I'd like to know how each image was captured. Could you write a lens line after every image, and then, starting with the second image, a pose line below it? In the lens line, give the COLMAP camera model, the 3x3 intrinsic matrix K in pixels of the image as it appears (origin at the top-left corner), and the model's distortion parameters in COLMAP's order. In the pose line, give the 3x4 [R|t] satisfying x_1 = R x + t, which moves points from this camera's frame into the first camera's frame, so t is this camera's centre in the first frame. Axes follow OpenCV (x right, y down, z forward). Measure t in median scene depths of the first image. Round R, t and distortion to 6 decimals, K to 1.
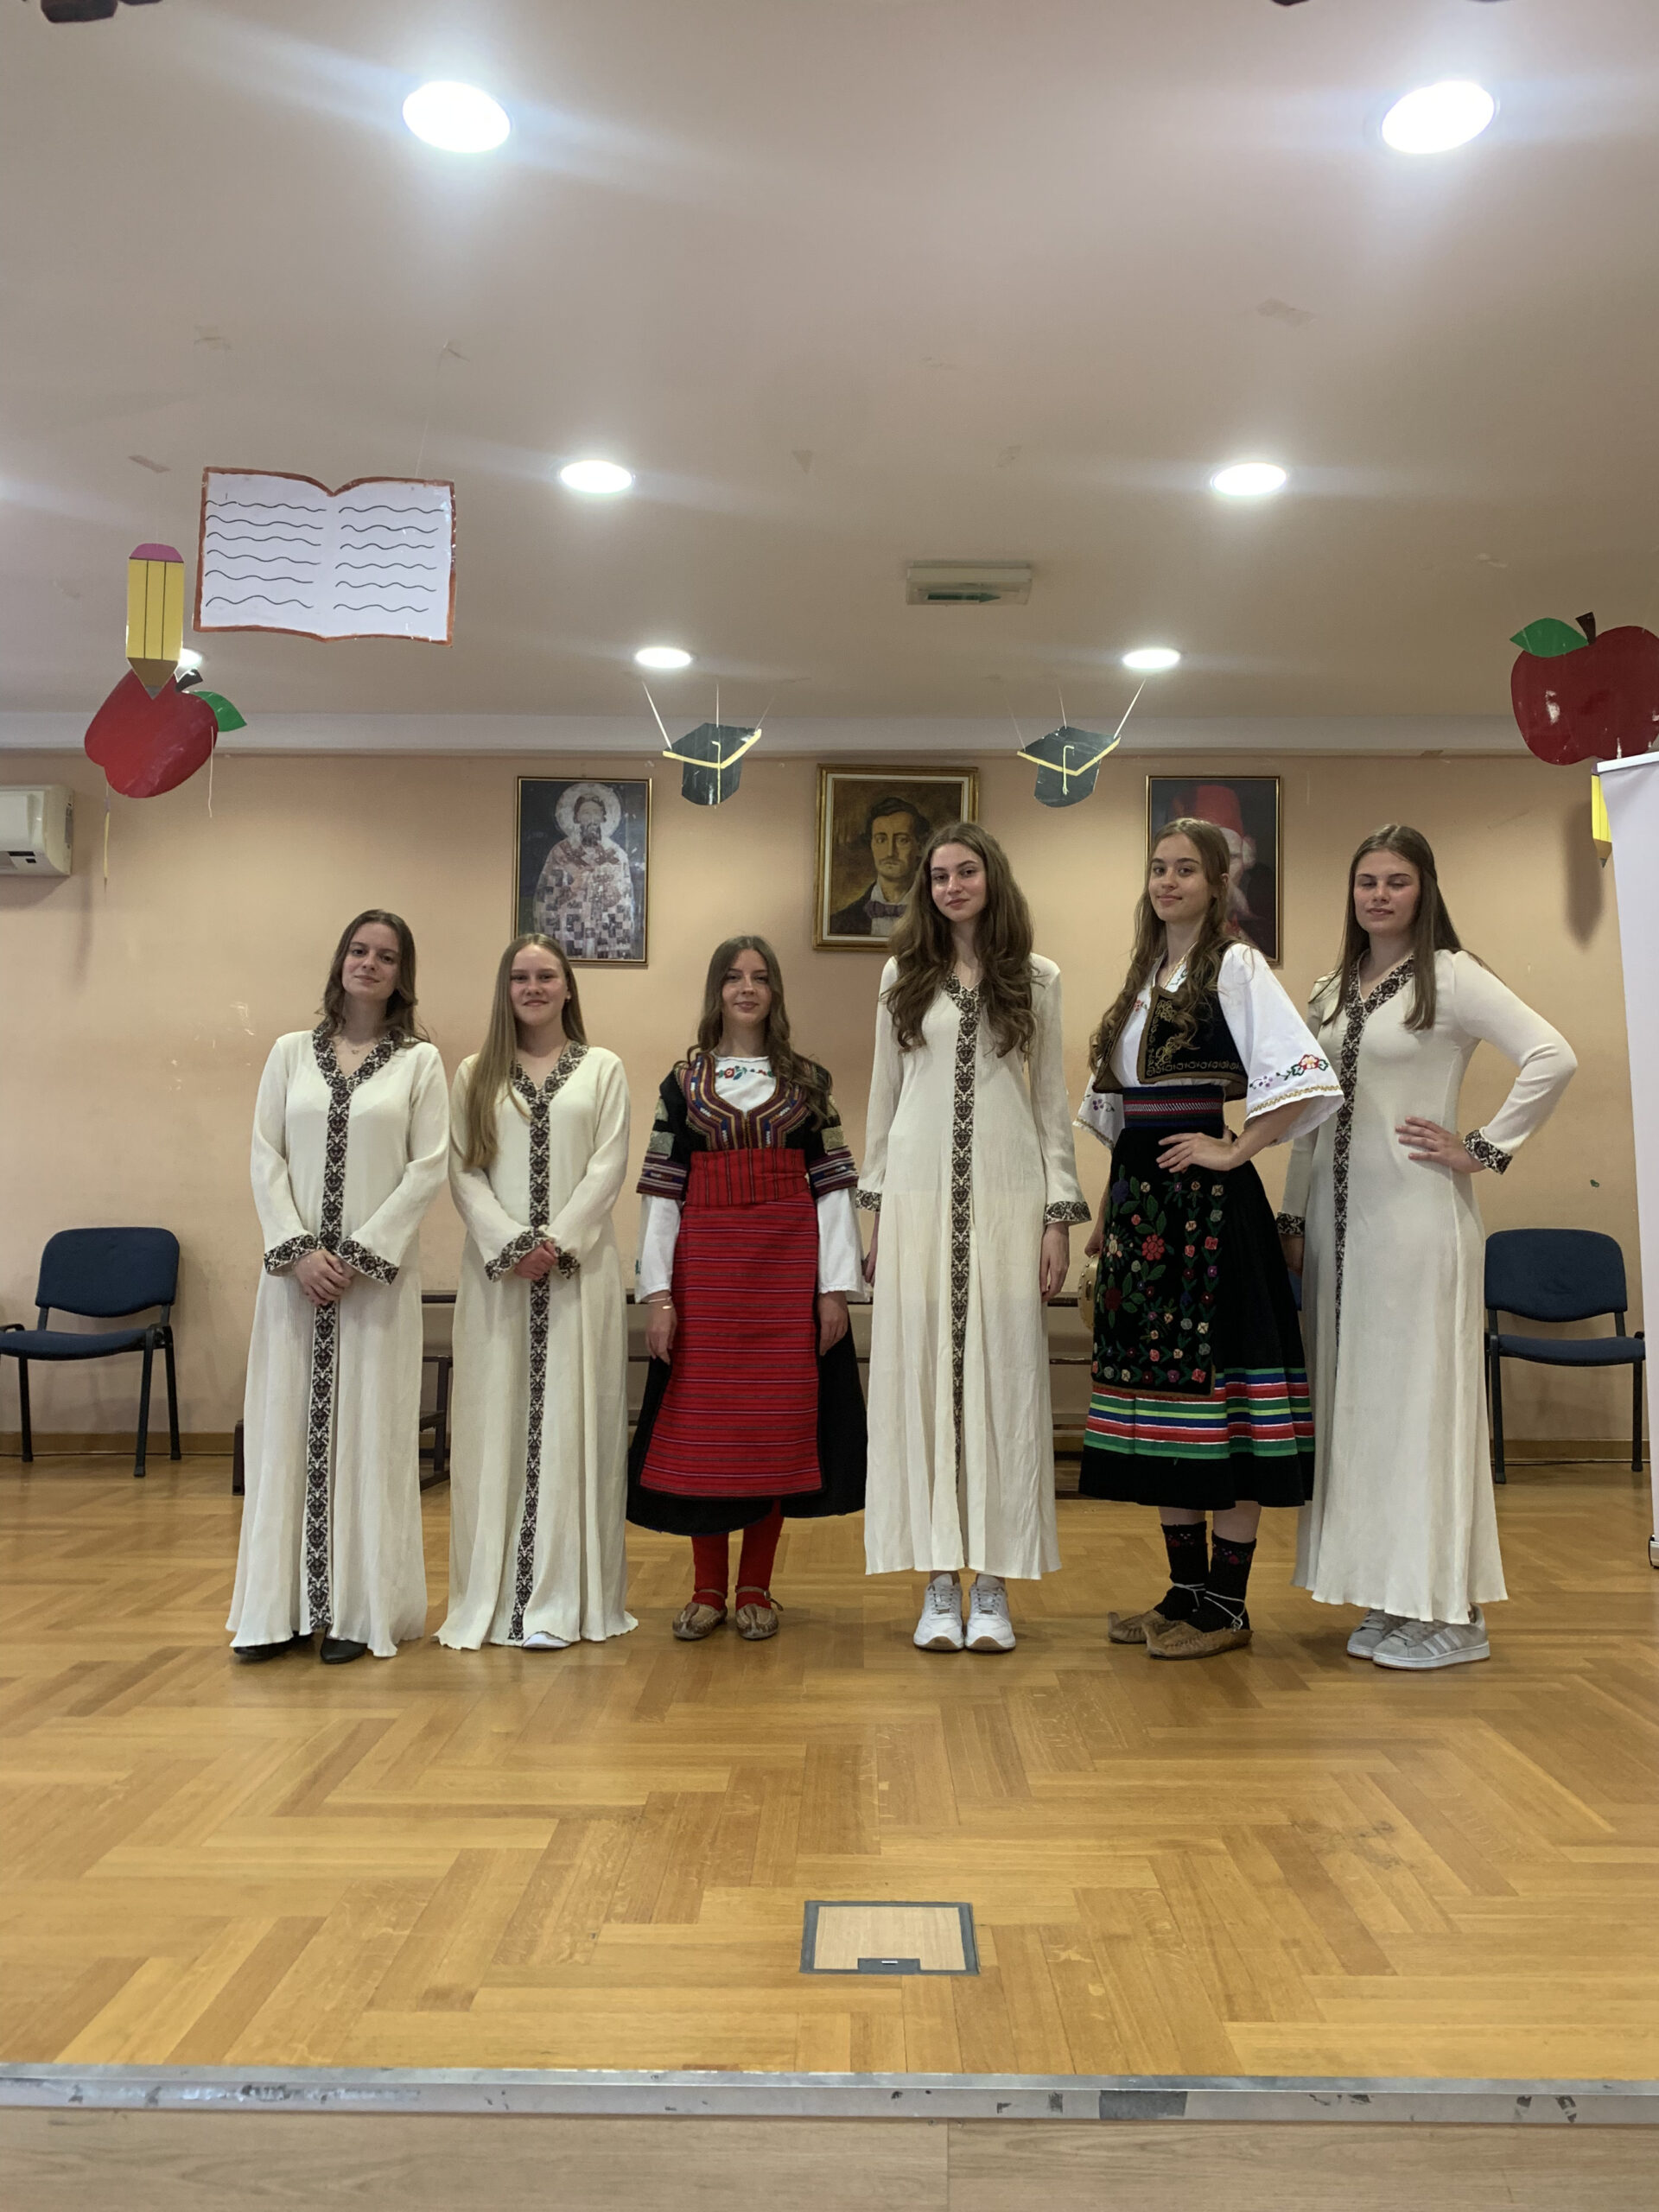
lens RADIAL K [[1708.1, 0, 844.0], [0, 1708.1, 1097.3], [0, 0, 1]] dist [0.031341, -0.037311]
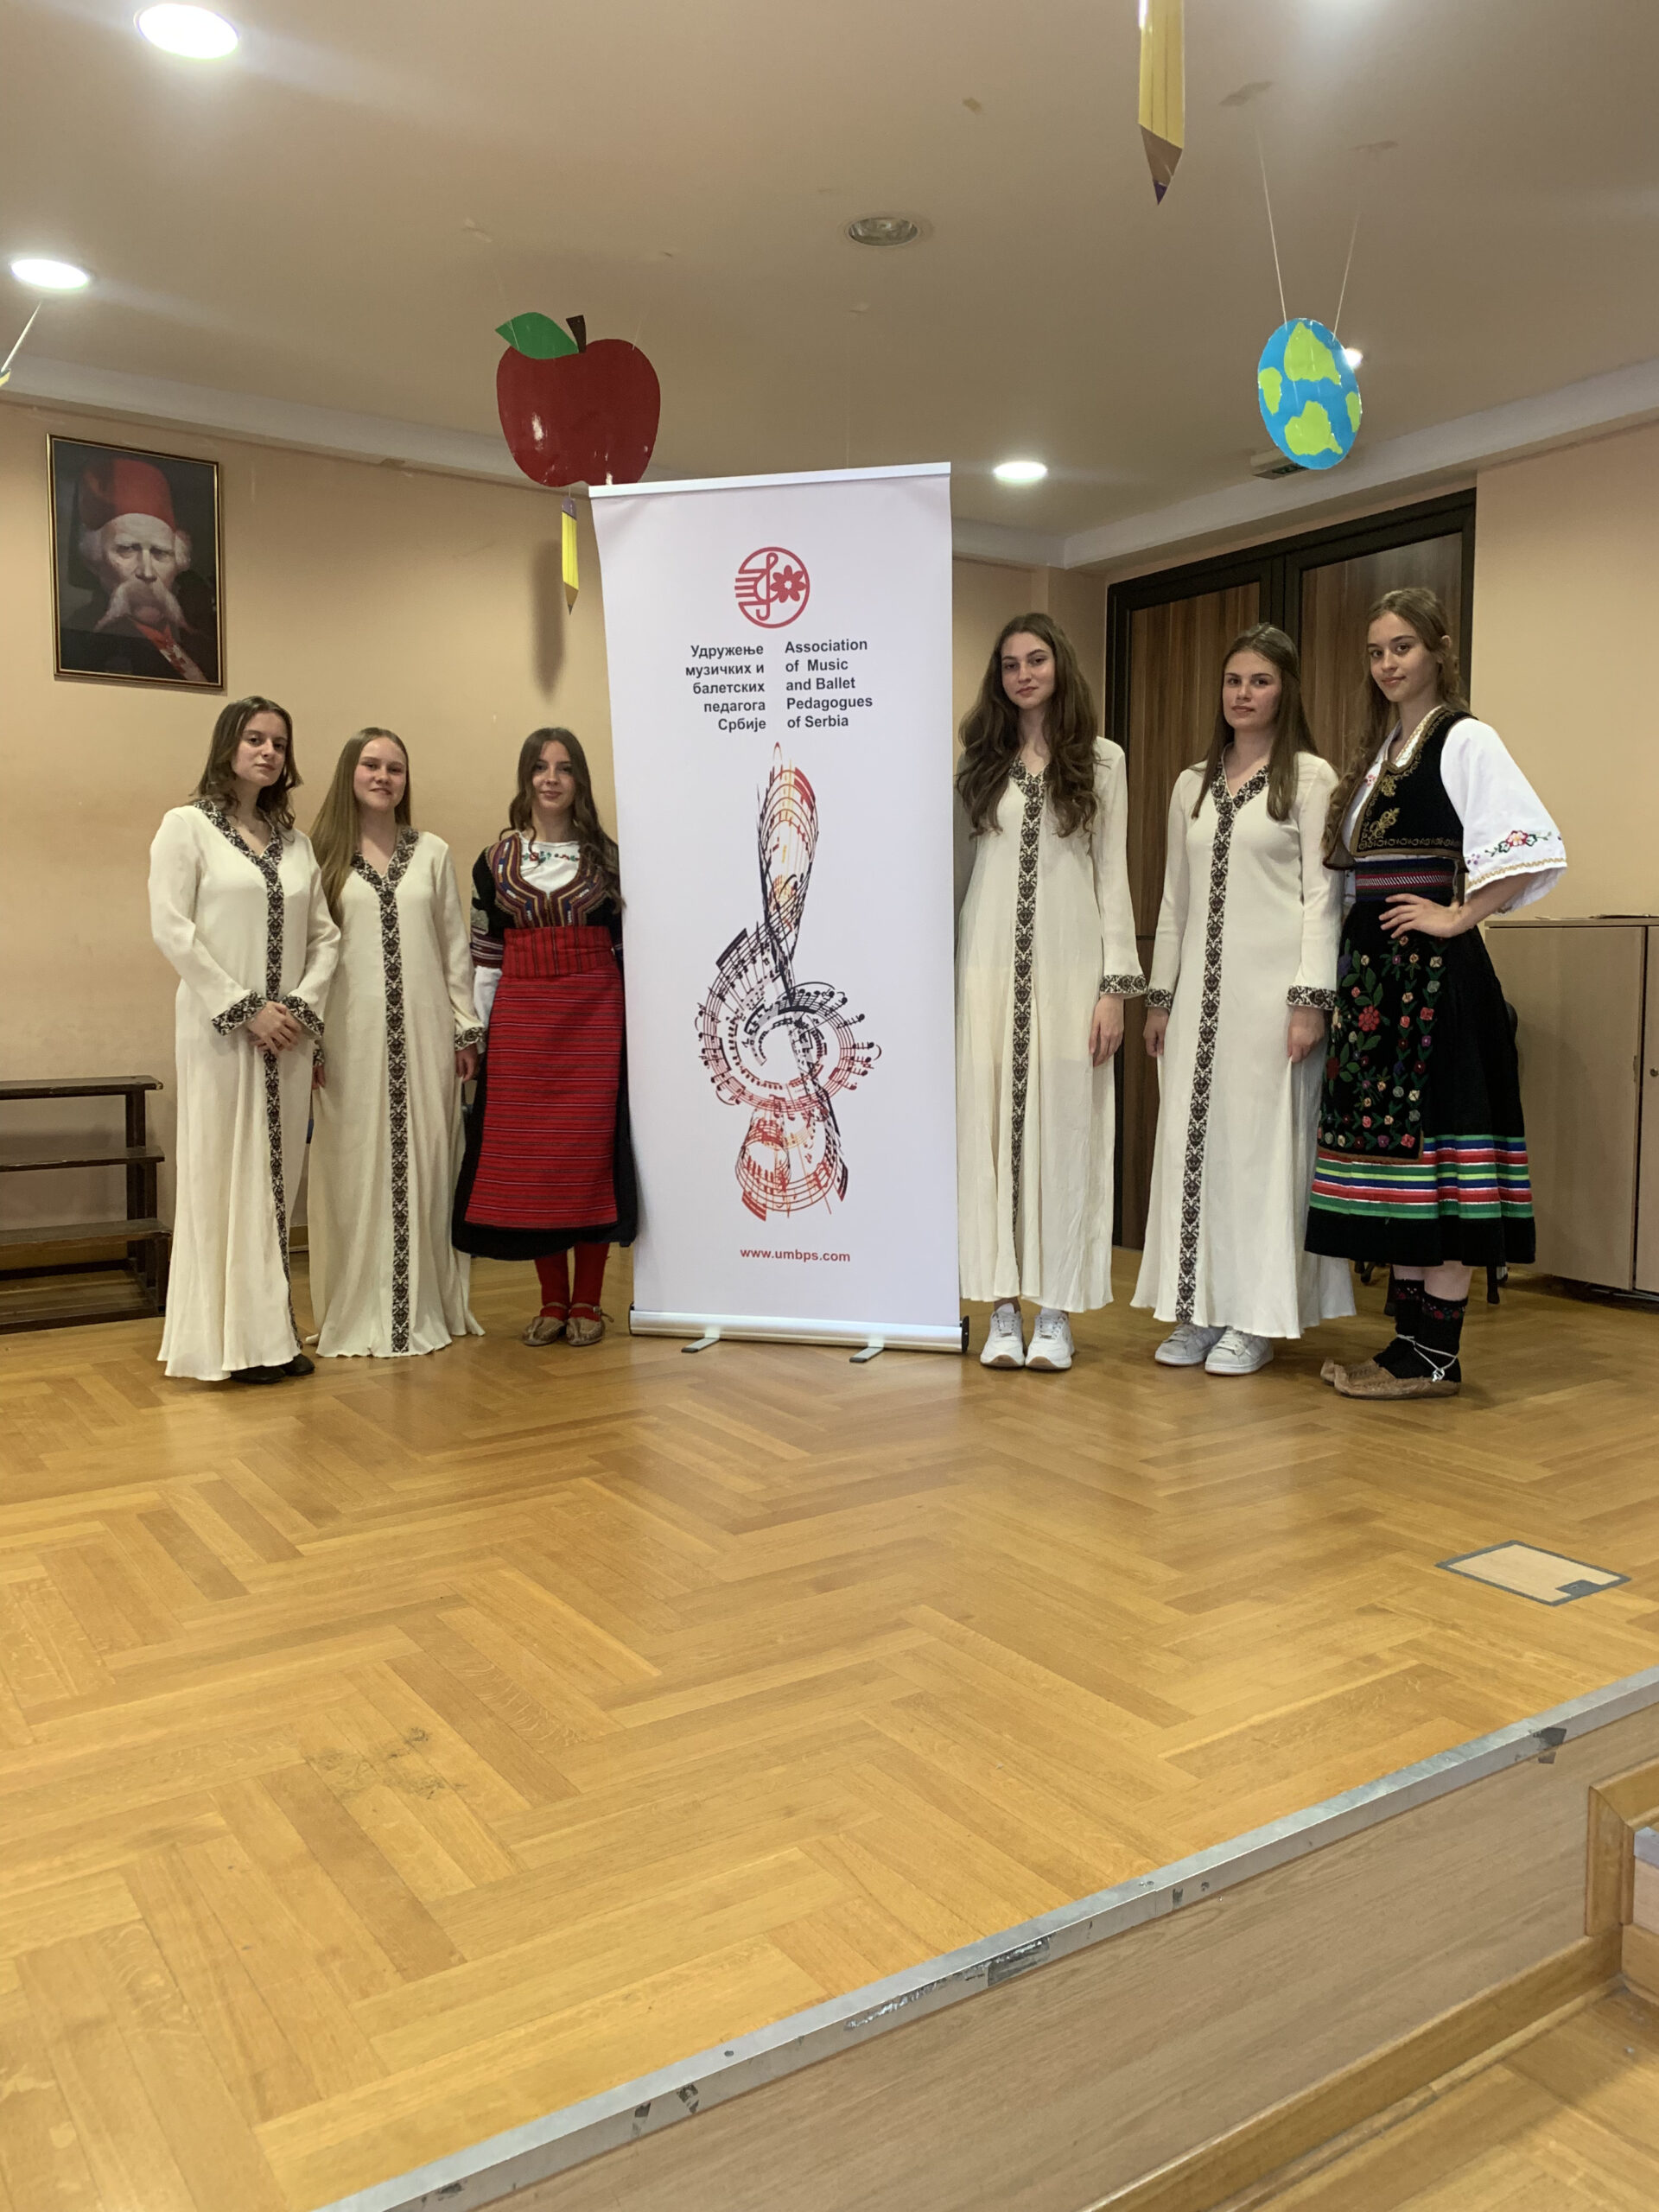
lens RADIAL K [[1708.1, 0, 844.0], [0, 1708.1, 1097.3], [0, 0, 1]] dist [0.031341, -0.037311]
pose [[0.820785, -0.048449, 0.569179, 0.022881], [-0.033981, 0.990491, 0.133313, -0.001499], [-0.570226, -0.128762, 0.811334, 0.229955]]
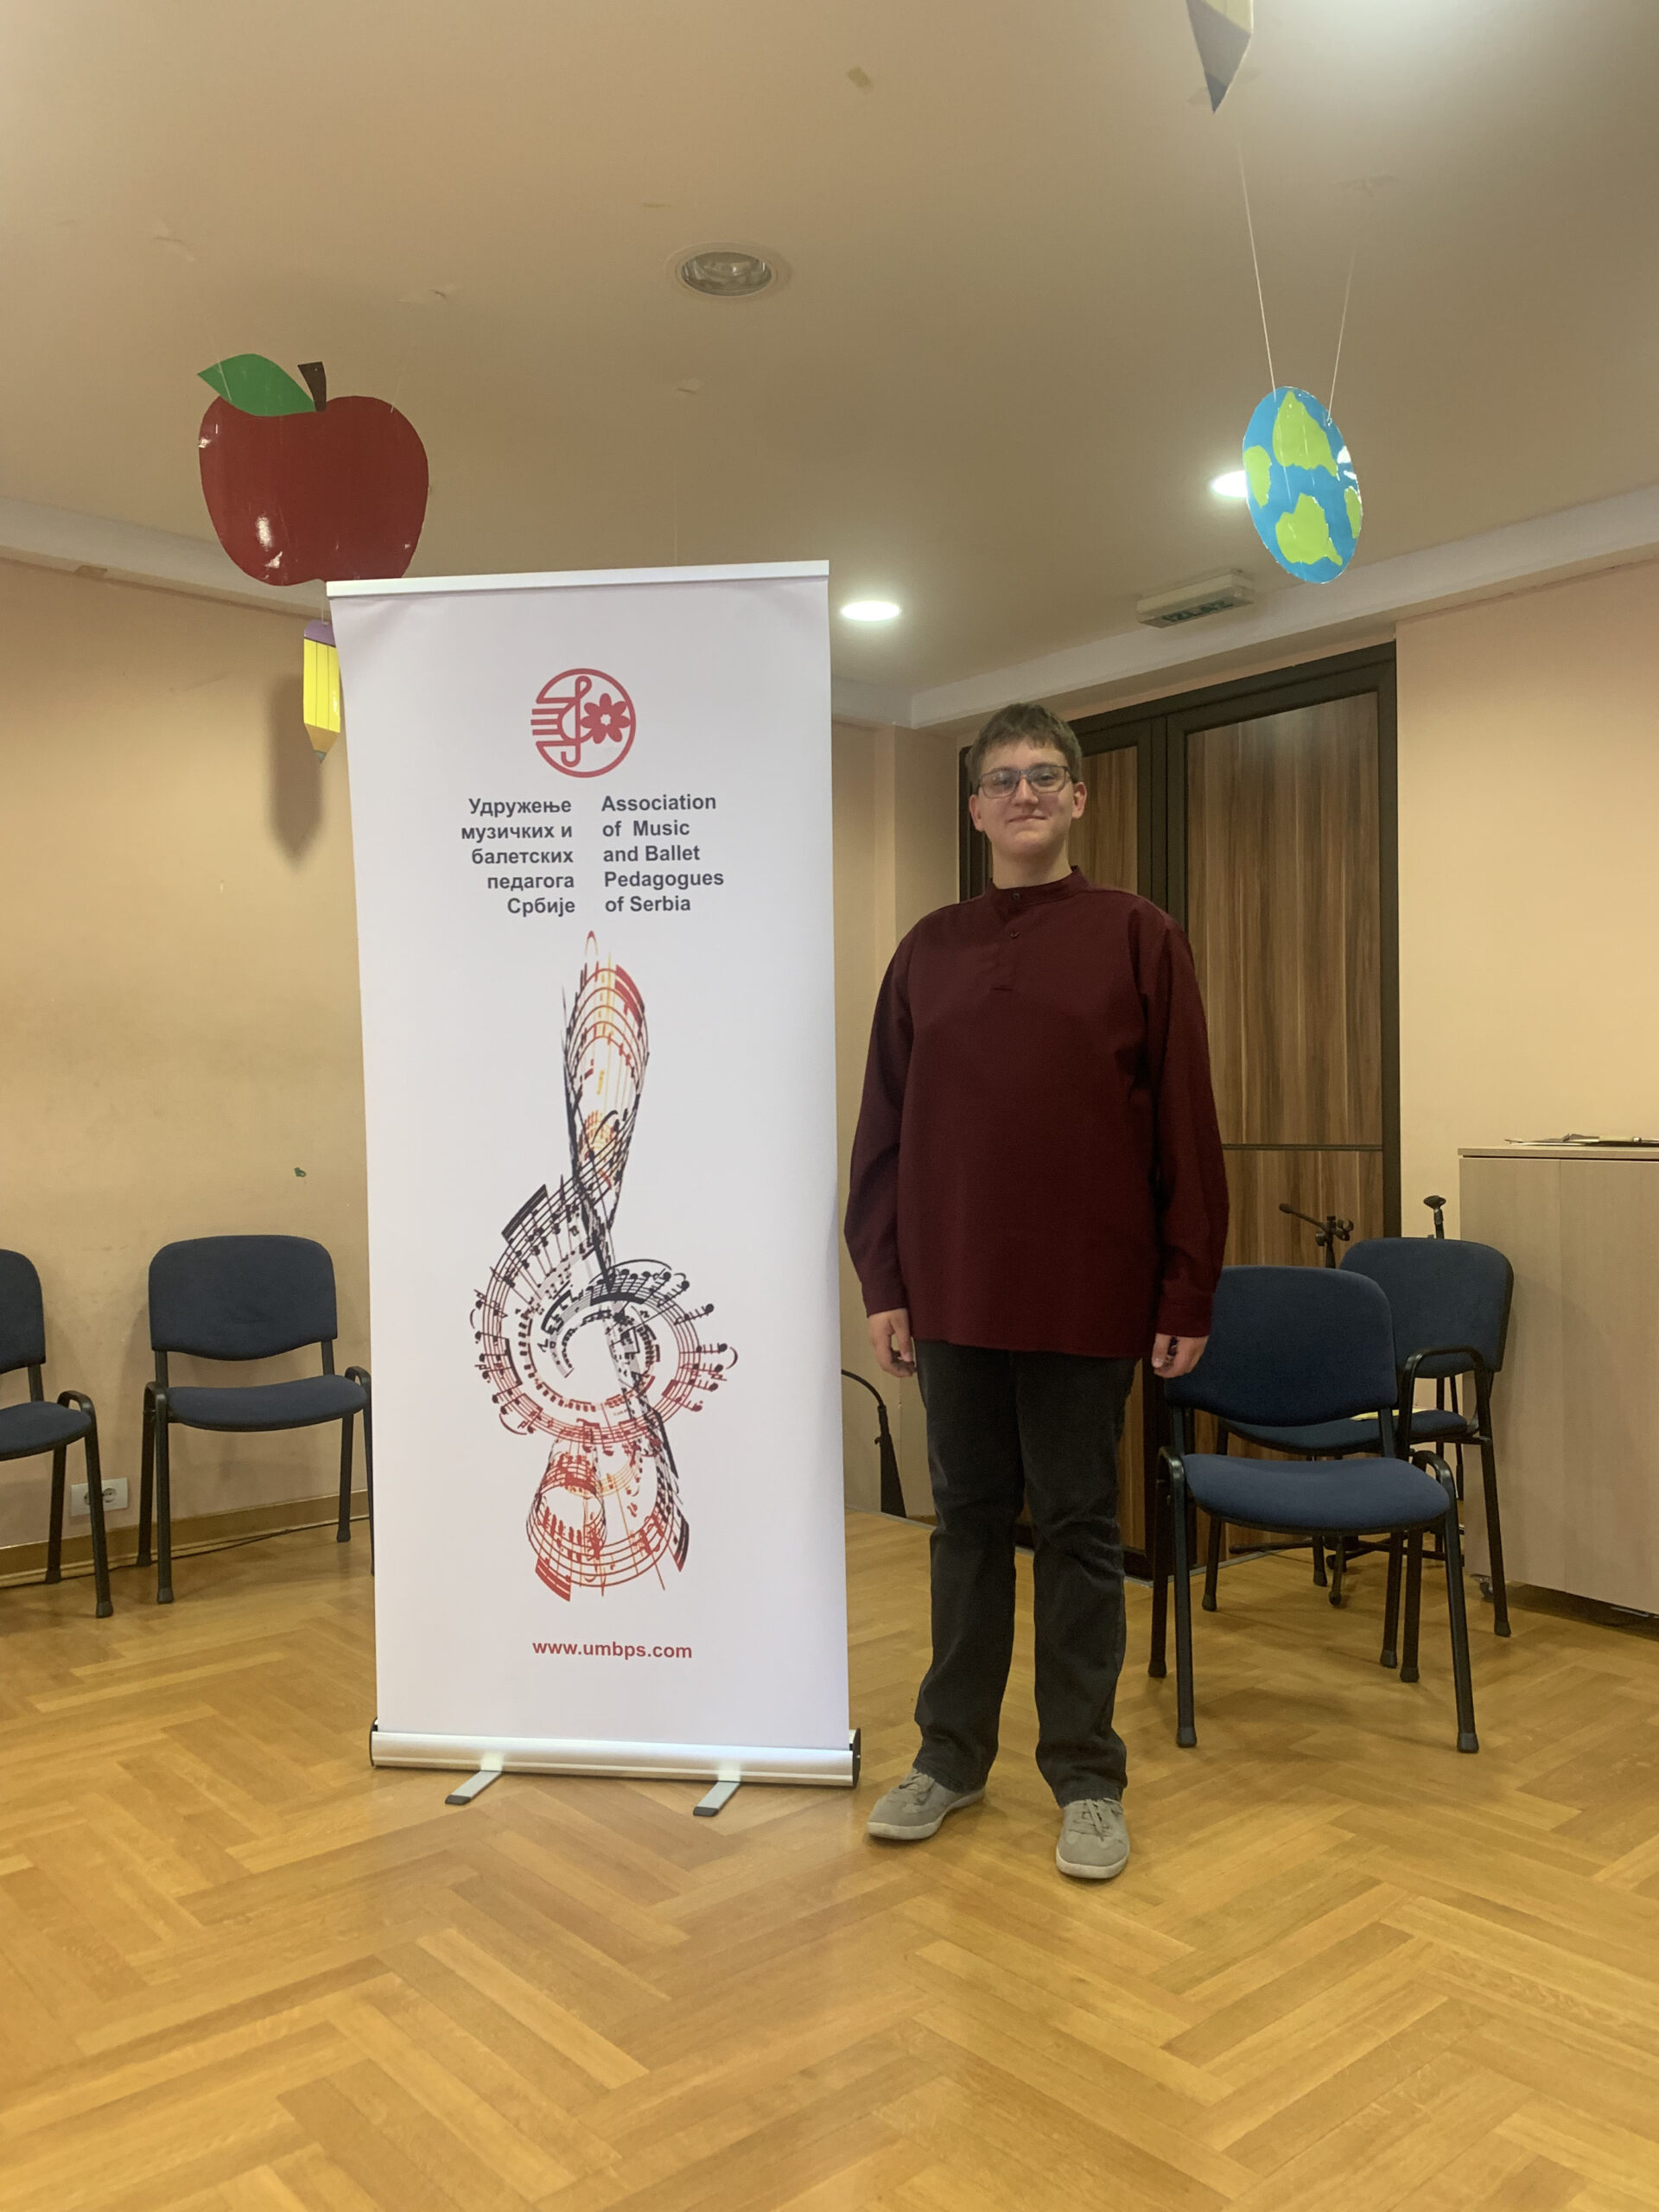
lens RADIAL K [[1683.0, 0, 868.3], [0, 1683.0, 1097.7], [0, 0, 1]] dist [0.129539, -0.237665]
pose [[0.738171, 0.001242, 0.674612, 0.246533], [-0.034861, 0.998733, 0.036306, -0.047048], [-0.673712, -0.050317, 0.737279, 0.597393]]
